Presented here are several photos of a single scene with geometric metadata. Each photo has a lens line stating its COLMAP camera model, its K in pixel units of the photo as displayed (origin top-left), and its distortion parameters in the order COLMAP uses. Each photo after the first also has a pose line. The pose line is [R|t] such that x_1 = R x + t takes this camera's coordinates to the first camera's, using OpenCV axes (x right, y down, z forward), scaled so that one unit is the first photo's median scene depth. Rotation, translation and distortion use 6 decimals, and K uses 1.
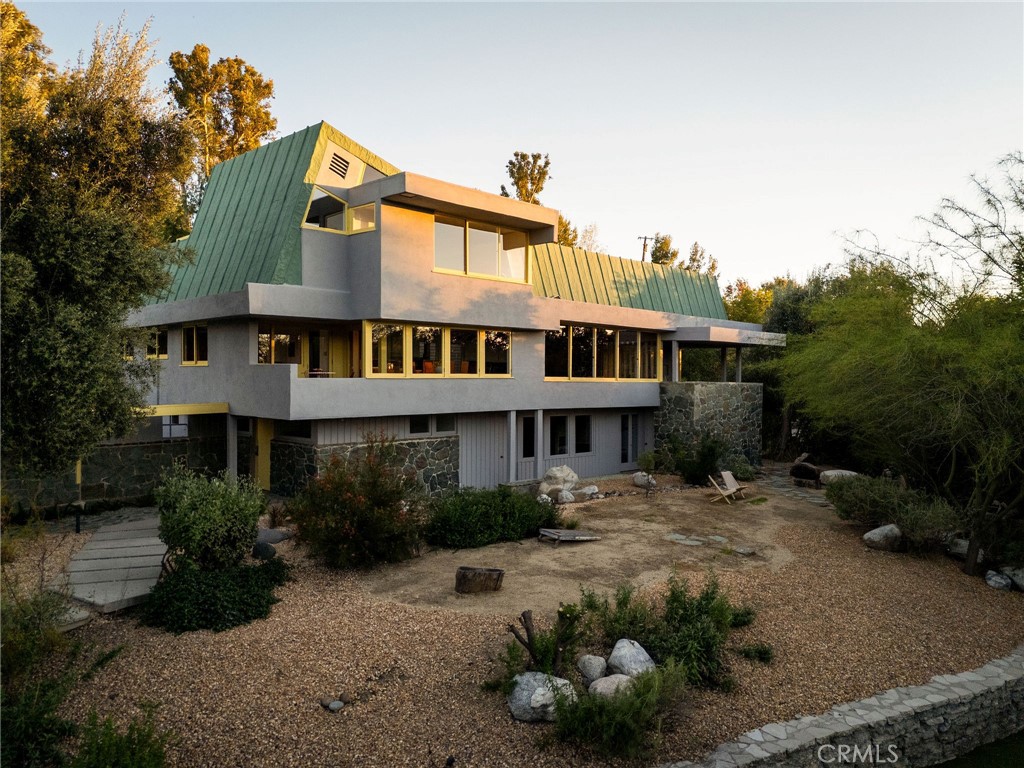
lens RADIAL K [[750.9, 0, 511.7], [0, 750.9, 385.0], [0, 0, 1]] dist [0.037802, -0.018098]
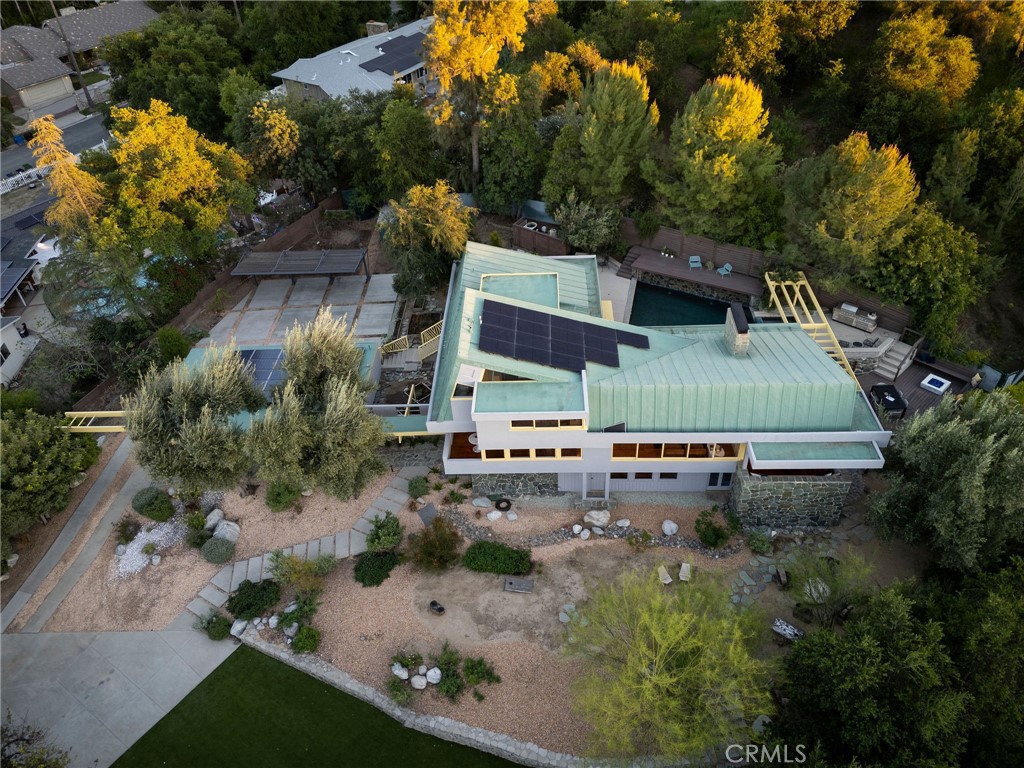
lens RADIAL K [[750.9, 0, 513.9], [0, 750.9, 384.2], [0, 0, 1]] dist [0.037802, -0.018098]
pose [[0.682927, 0.440958, -0.582380, 0.775357], [0.045112, 0.770269, 0.636121, -1.178772], [0.729092, -0.460697, 0.506145, 0.094335]]
